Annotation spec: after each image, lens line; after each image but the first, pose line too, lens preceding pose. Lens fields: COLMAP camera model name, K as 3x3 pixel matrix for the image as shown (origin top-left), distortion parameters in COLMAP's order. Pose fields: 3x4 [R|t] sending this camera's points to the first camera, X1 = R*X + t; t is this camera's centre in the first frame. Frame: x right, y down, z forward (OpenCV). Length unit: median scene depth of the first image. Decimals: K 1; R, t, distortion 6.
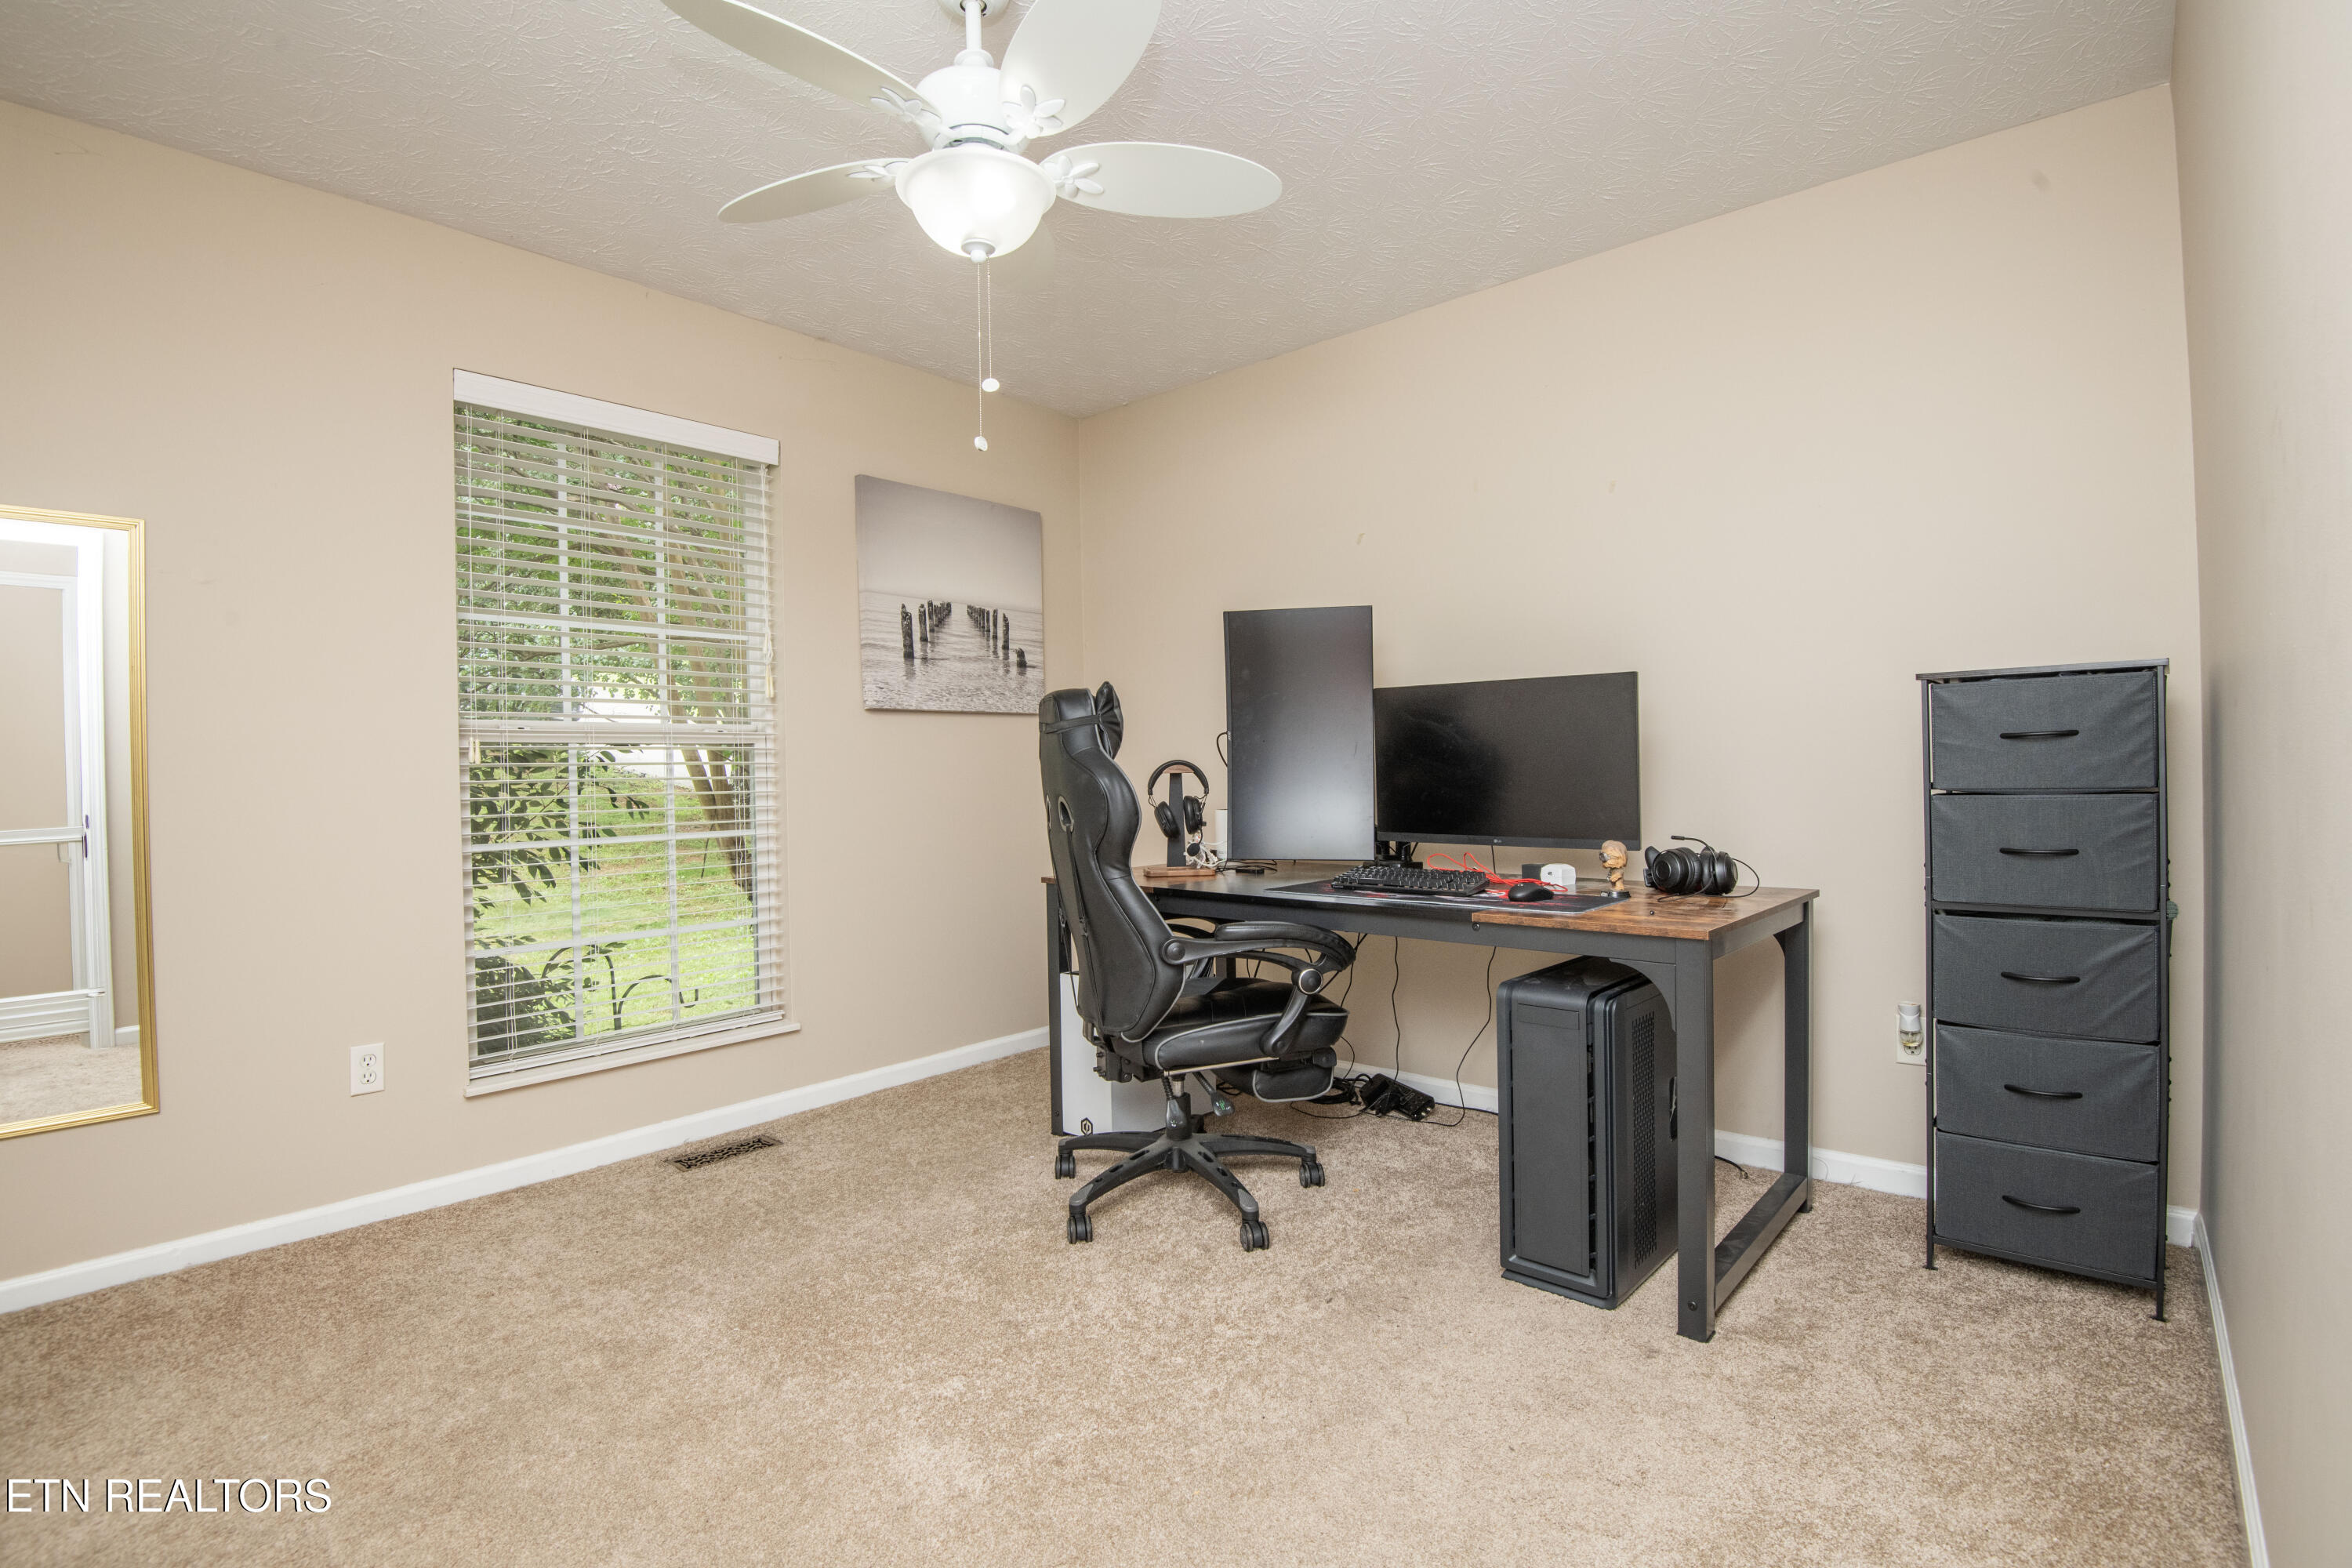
lens RADIAL K [[1080.3, 0, 1188.4], [0, 1080.3, 780.6], [0, 0, 1]] dist [-0.013037, -0.017578]
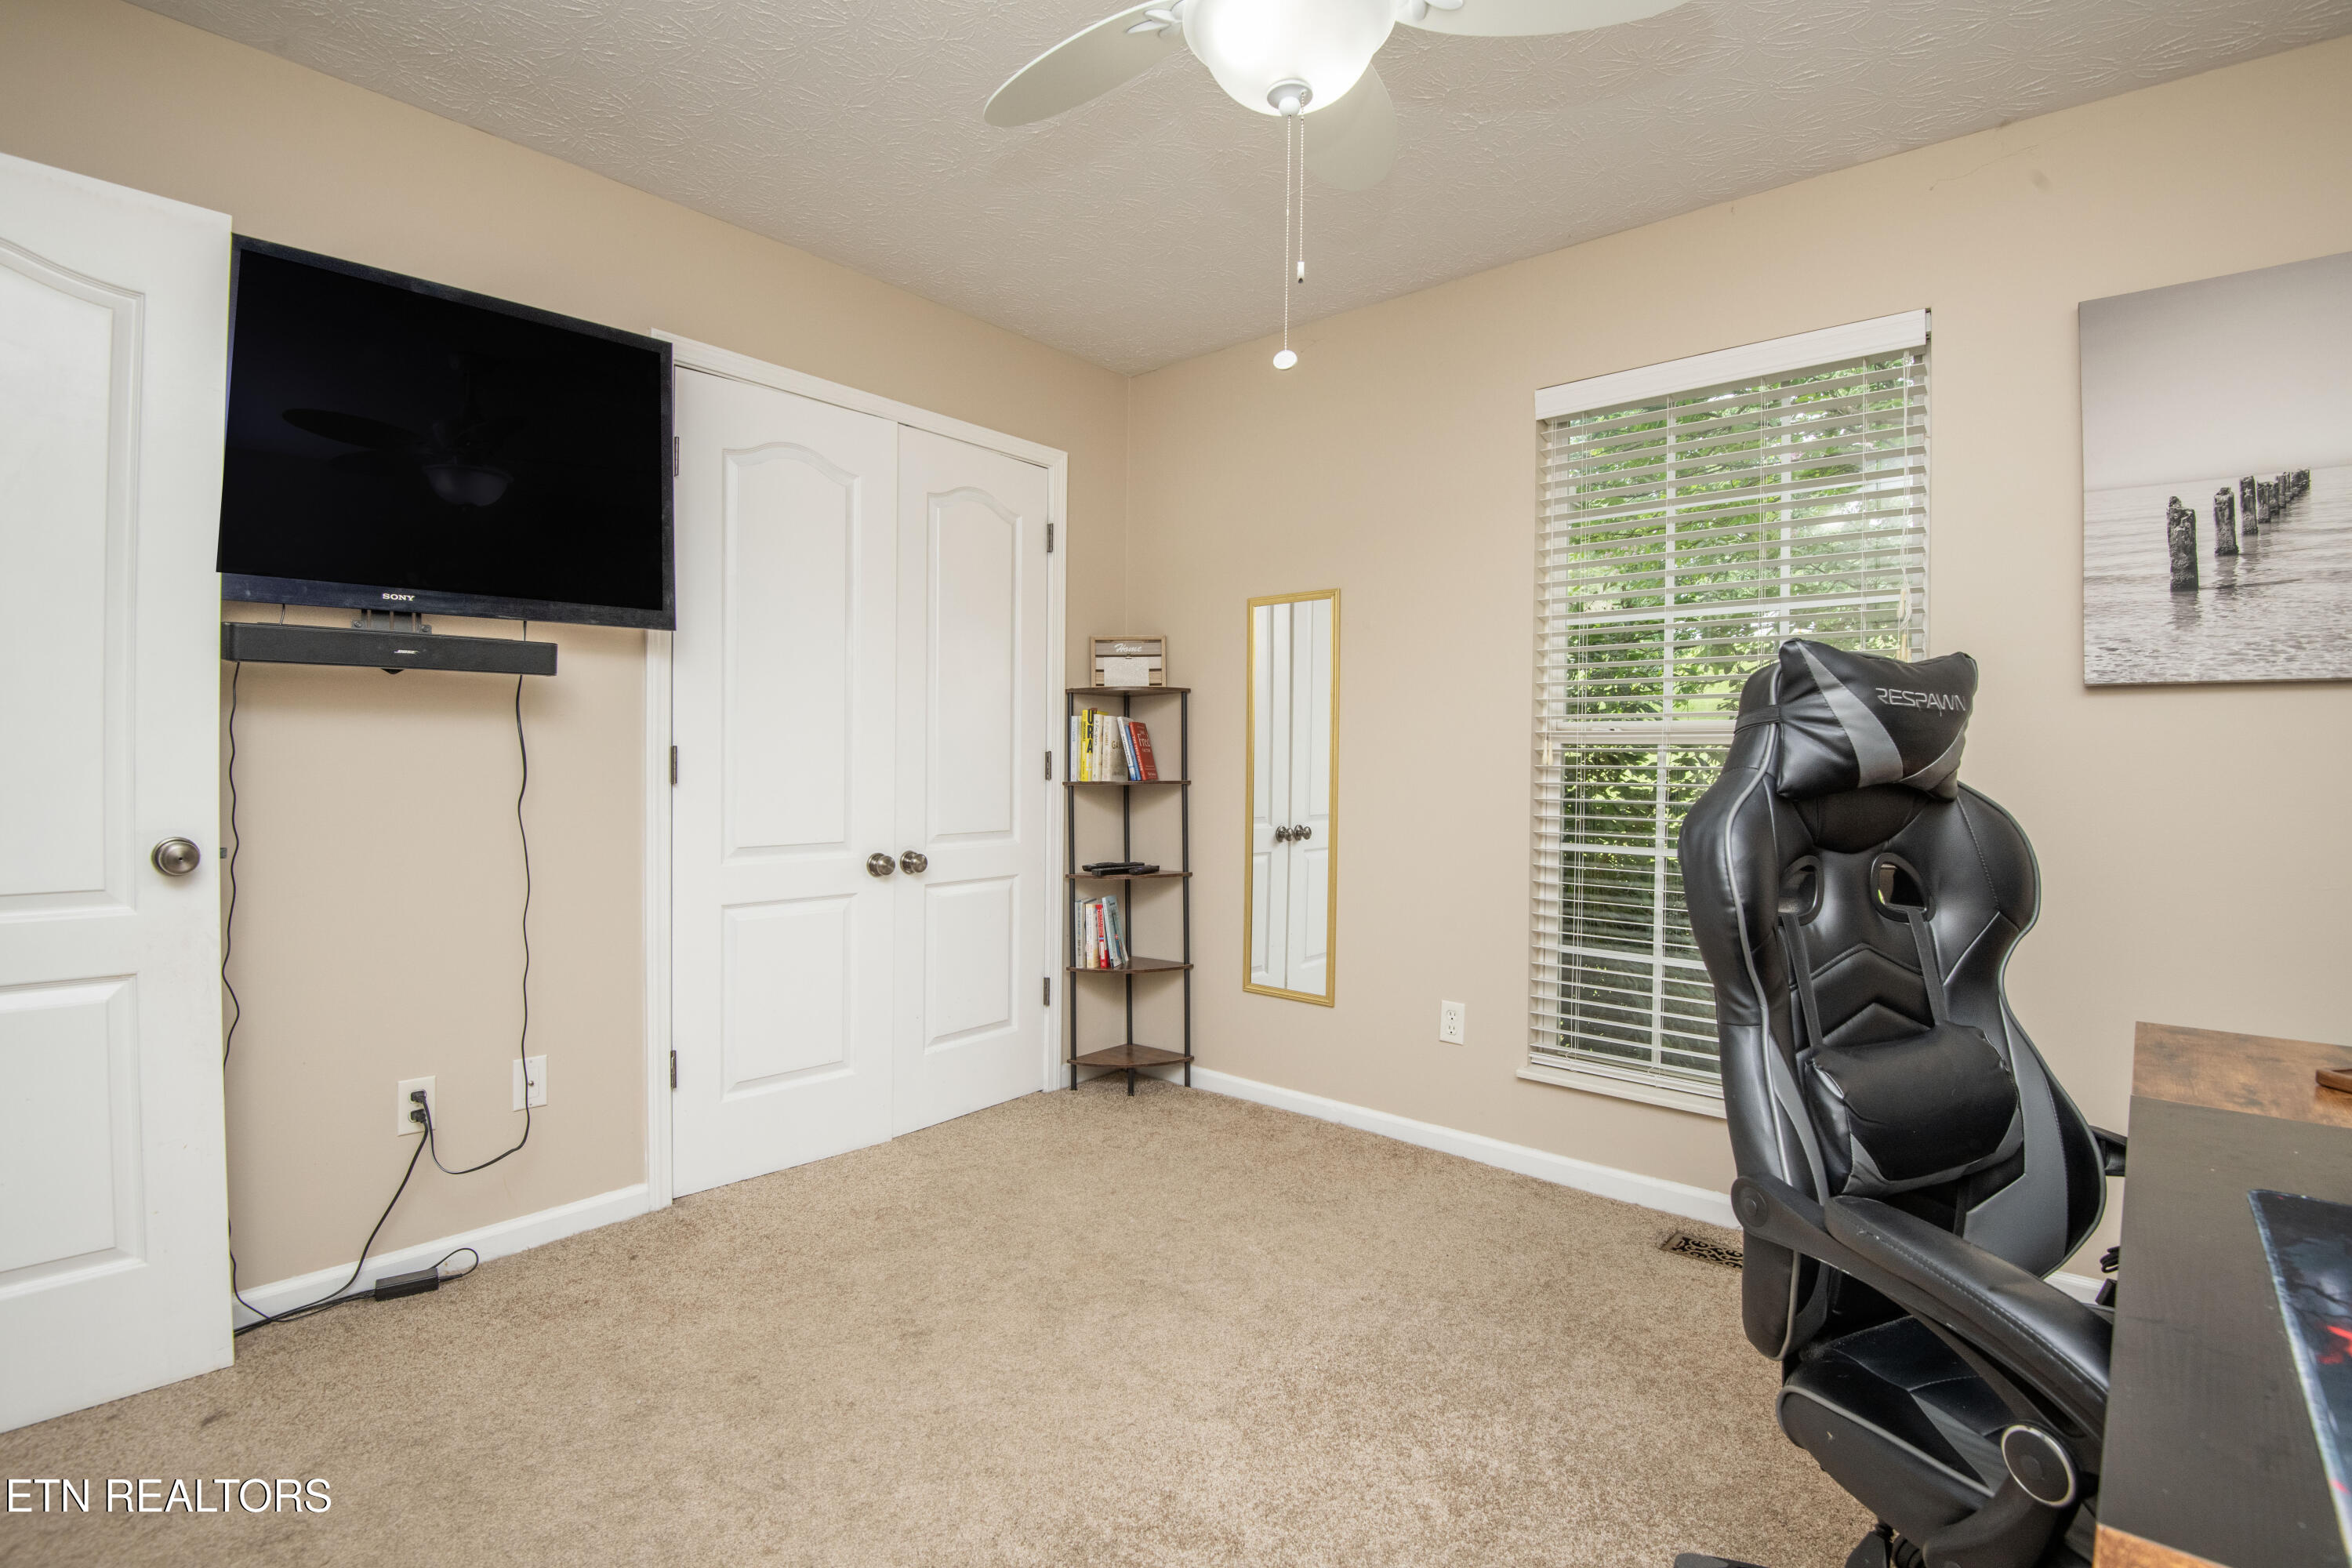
lens RADIAL K [[1080.3, 0, 1188.4], [0, 1080.3, 780.6], [0, 0, 1]] dist [-0.013037, -0.017578]
pose [[0.012020, 0.039764, -0.999137, 0.287767], [-0.017837, 0.999059, 0.039546, -0.027351], [0.999769, 0.017347, 0.012718, 0.480607]]
